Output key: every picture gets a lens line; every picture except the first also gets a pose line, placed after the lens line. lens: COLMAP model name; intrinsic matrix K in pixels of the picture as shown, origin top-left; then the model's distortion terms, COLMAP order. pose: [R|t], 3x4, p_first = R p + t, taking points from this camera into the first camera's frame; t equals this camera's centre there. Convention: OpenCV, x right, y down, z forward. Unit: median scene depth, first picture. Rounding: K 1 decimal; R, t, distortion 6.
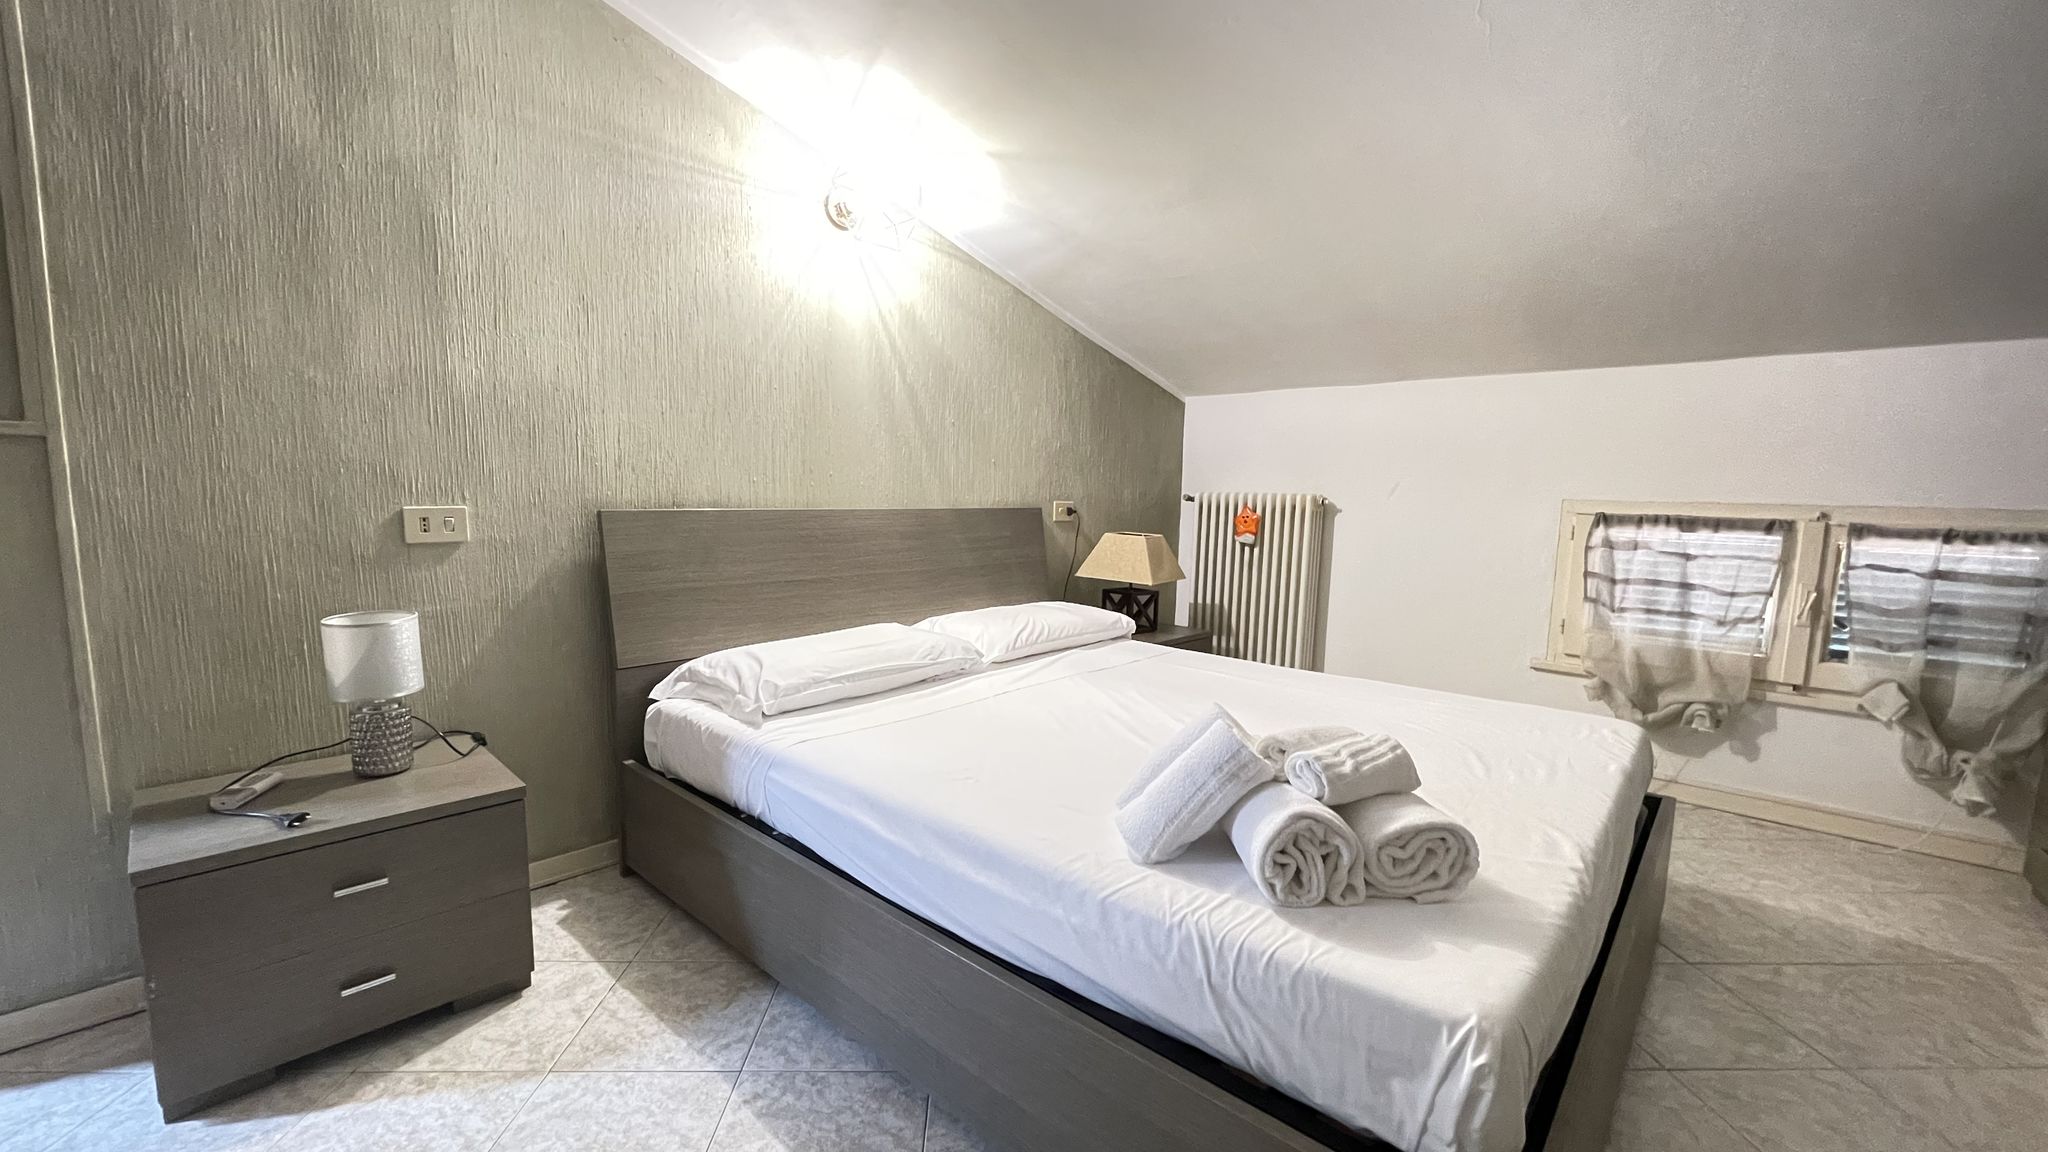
lens RADIAL K [[821.6, 0, 1020.1], [0, 821.6, 584.8], [0, 0, 1]] dist [-0.001017, -0.000418]
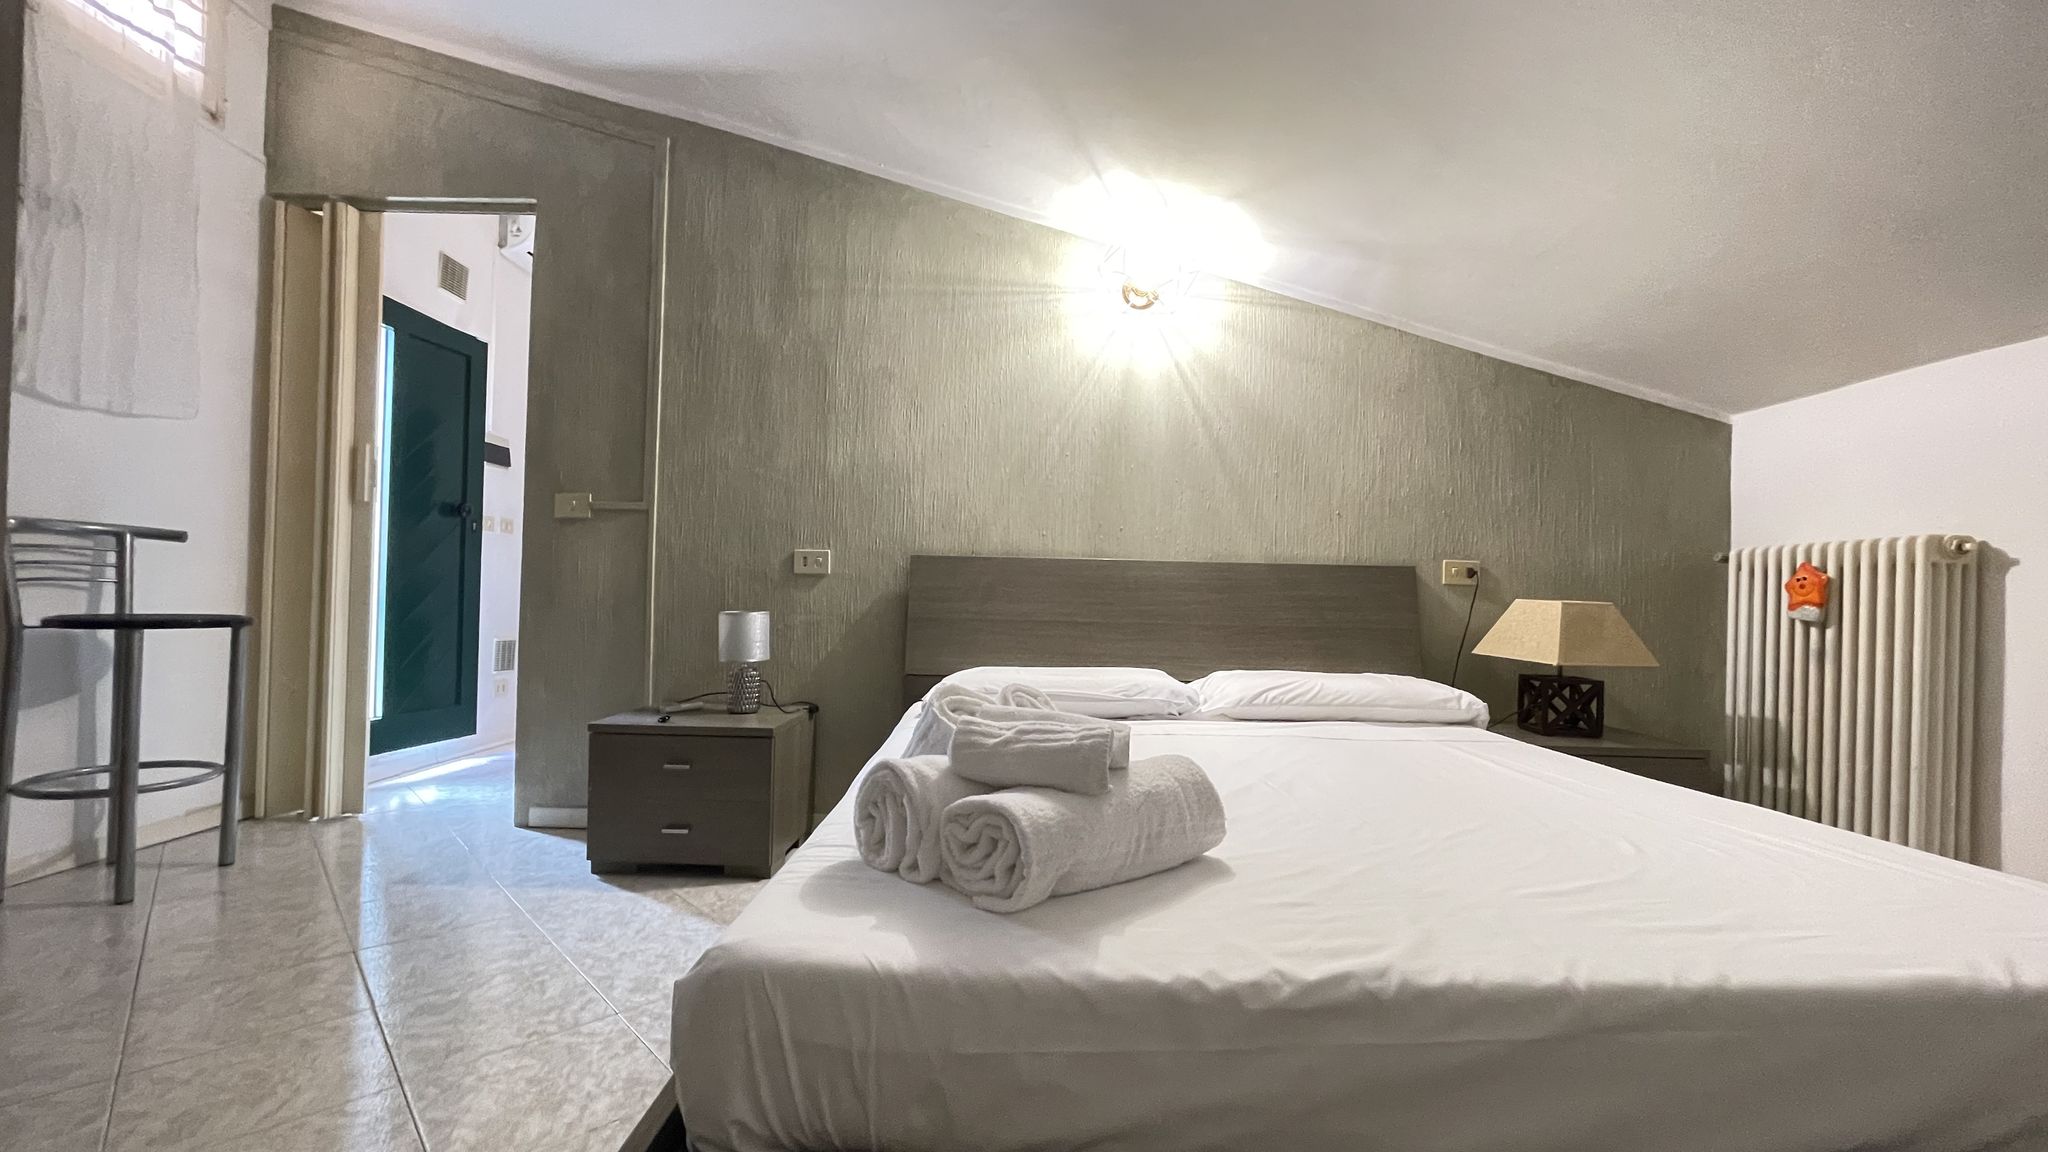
lens RADIAL K [[821.6, 0, 1020.1], [0, 821.6, 584.8], [0, 0, 1]] dist [-0.001017, -0.000418]
pose [[0.680179, -0.015167, -0.732889, 0.445799], [-0.095538, 0.989424, -0.109142, 0.065809], [0.726794, 0.144255, 0.671536, 0.183389]]
